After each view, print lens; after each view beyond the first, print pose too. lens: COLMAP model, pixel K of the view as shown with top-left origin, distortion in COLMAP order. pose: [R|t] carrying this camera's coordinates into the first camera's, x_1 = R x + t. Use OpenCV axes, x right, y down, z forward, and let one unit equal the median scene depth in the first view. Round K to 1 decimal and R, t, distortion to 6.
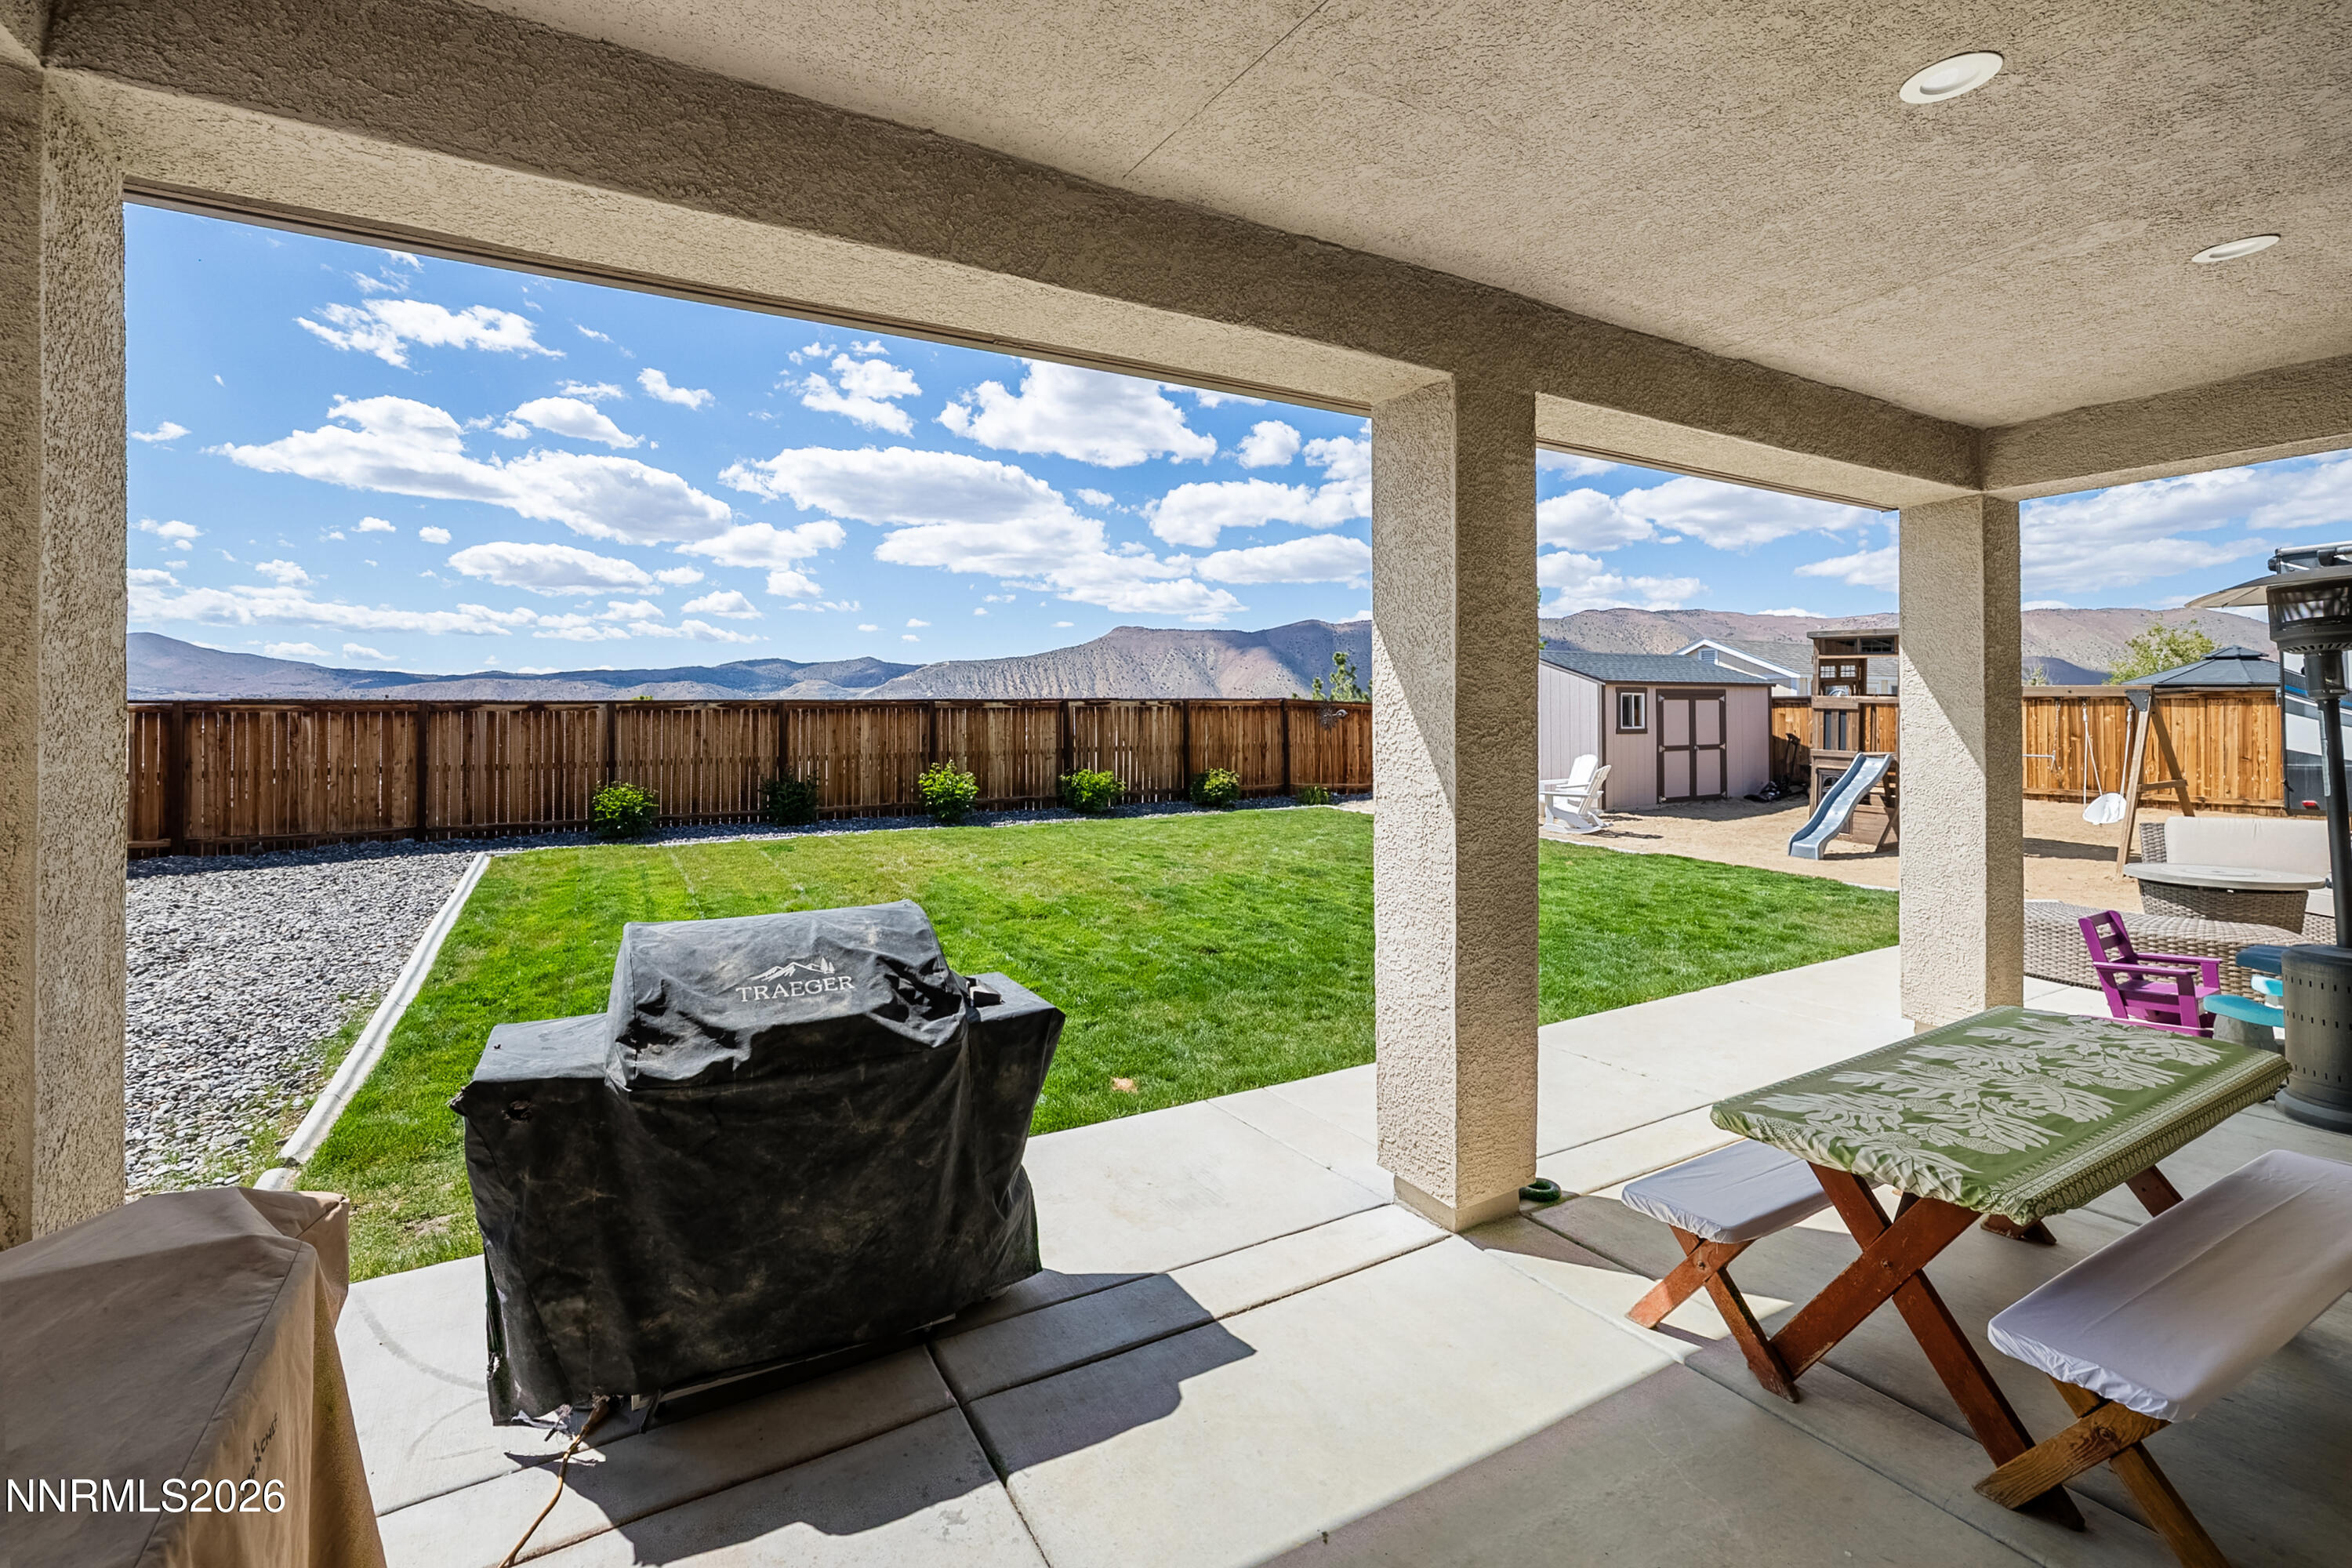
lens RADIAL K [[1028.3, 0, 1200.9], [0, 1028.3, 710.1], [0, 0, 1]] dist [-0.003130, -0.000226]
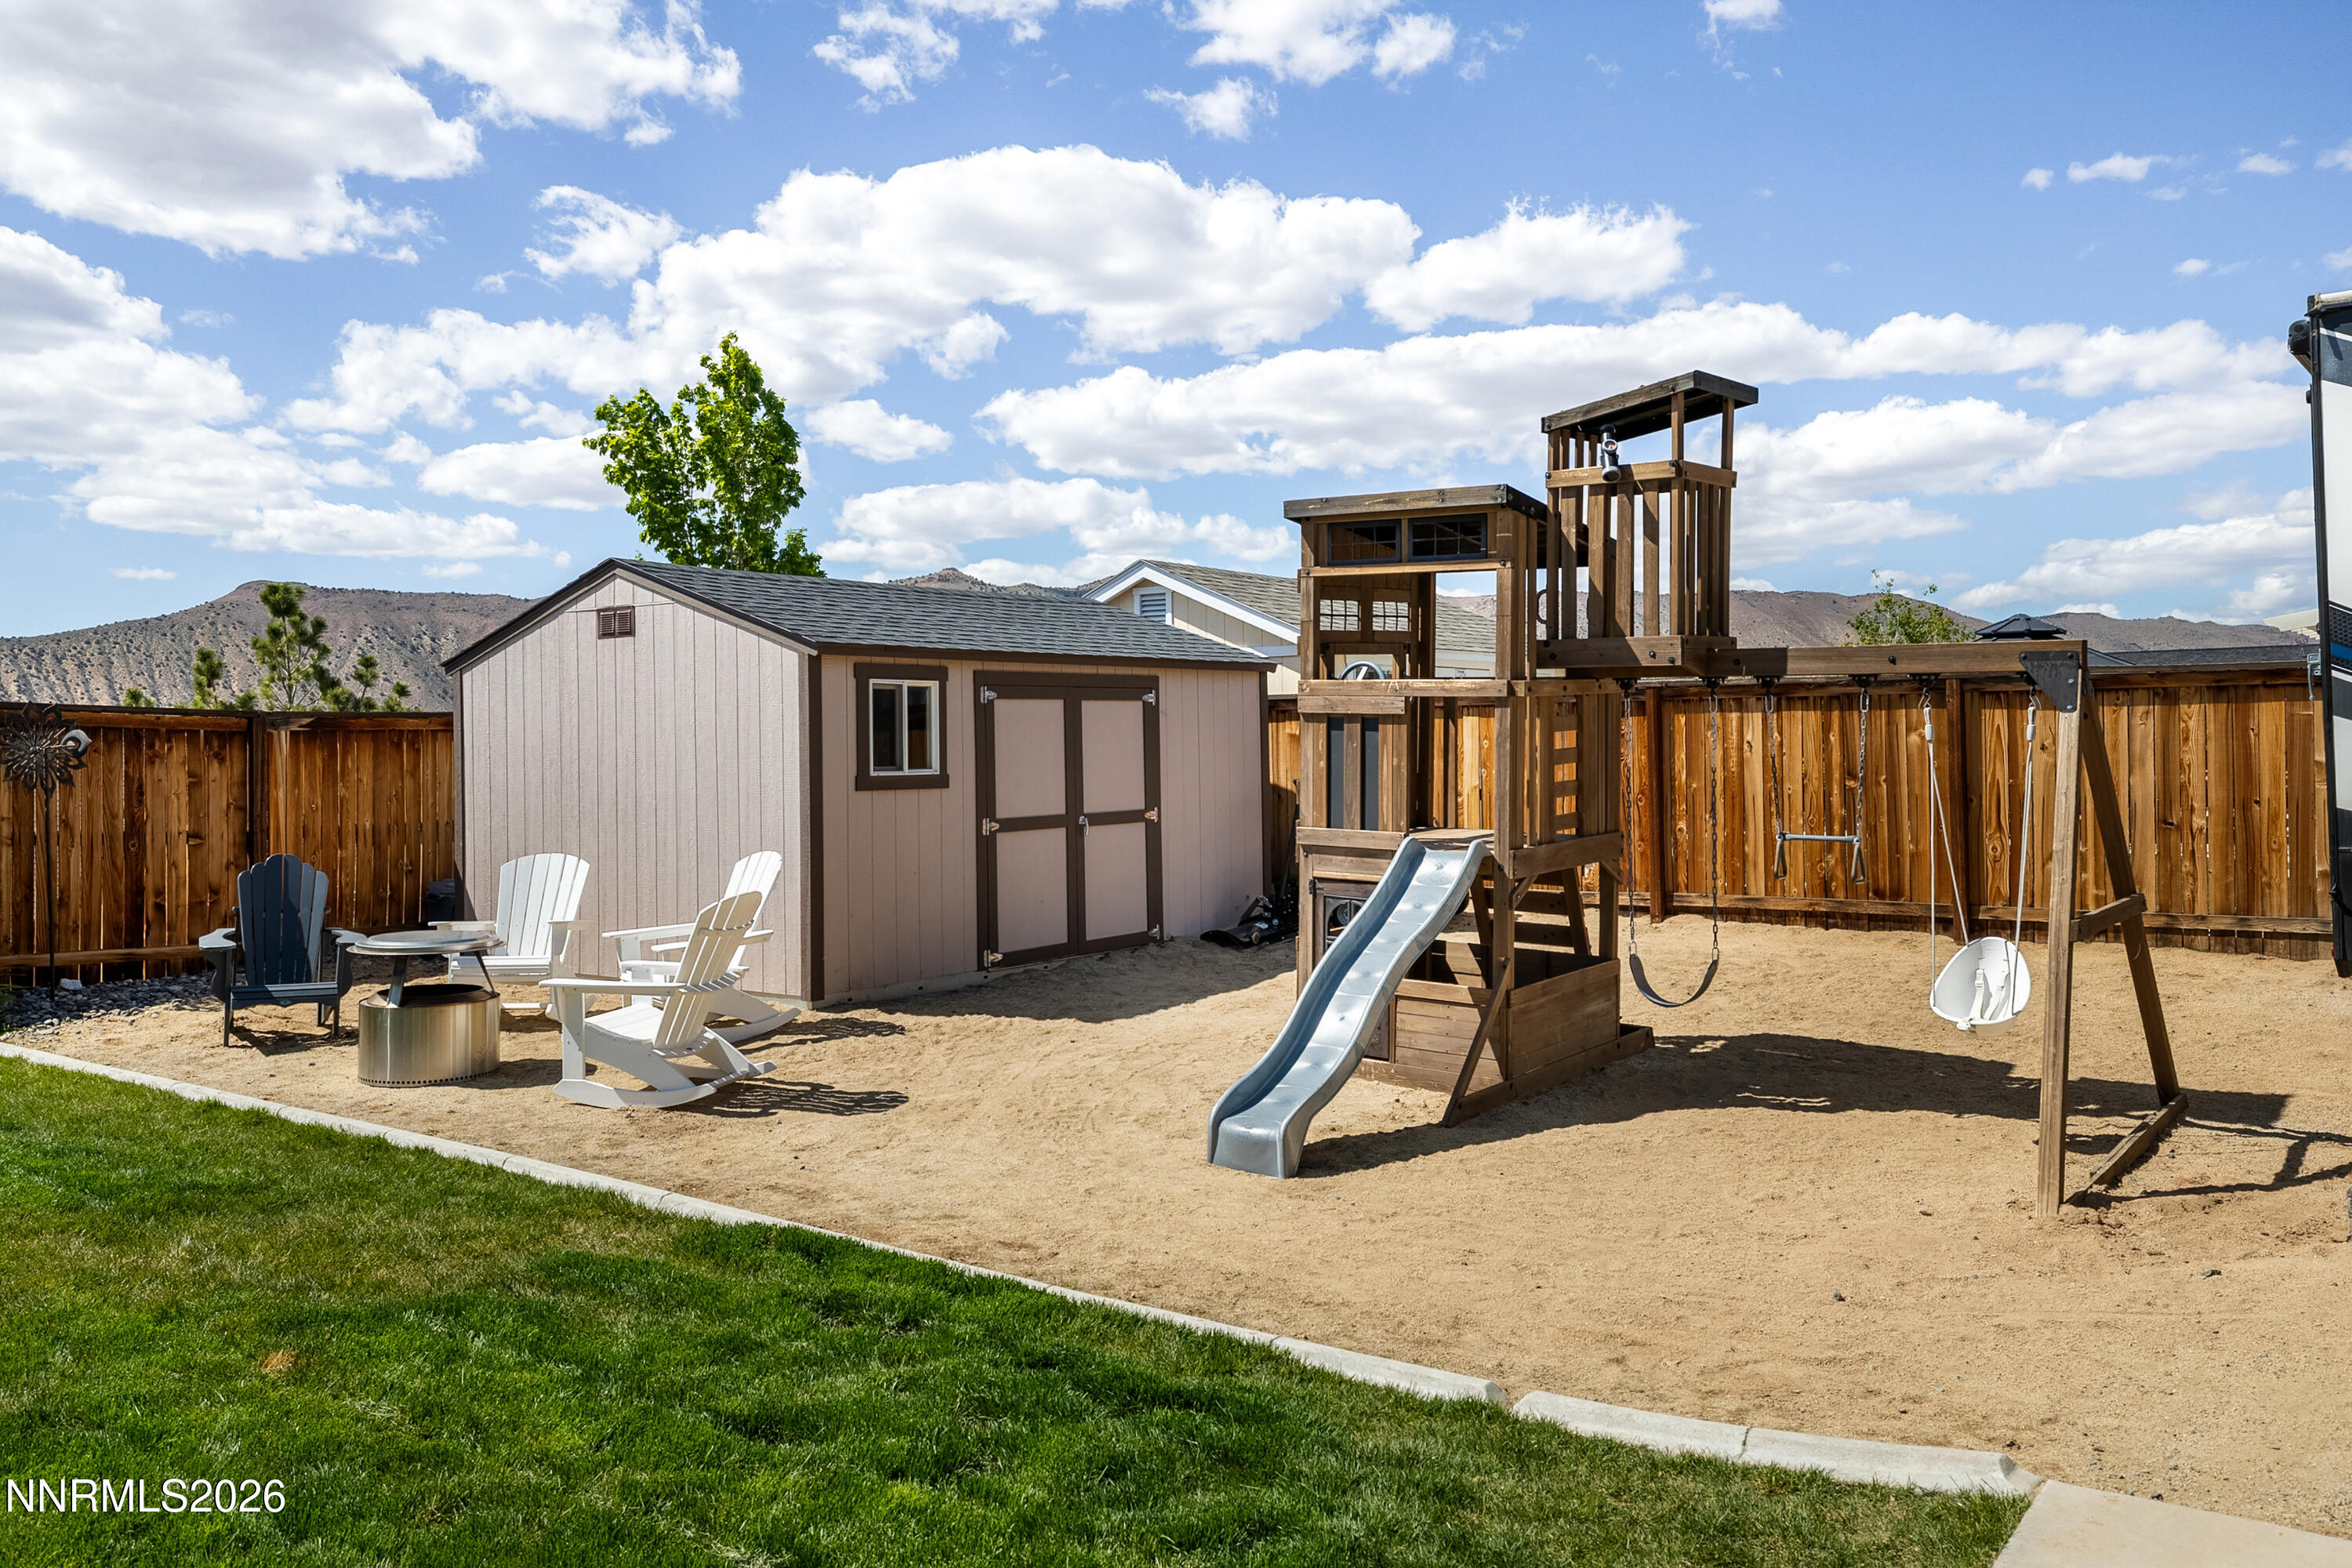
lens RADIAL K [[1782.4, 0, 1172.4], [0, 1782.4, 773.5], [0, 0, 1]] dist [0.012297, -0.000129]
pose [[0.925574, -0.014835, 0.378276, 0.267422], [0.008229, 0.999784, 0.019073, 0.005716], [-0.378478, -0.014541, 0.925496, 0.369335]]
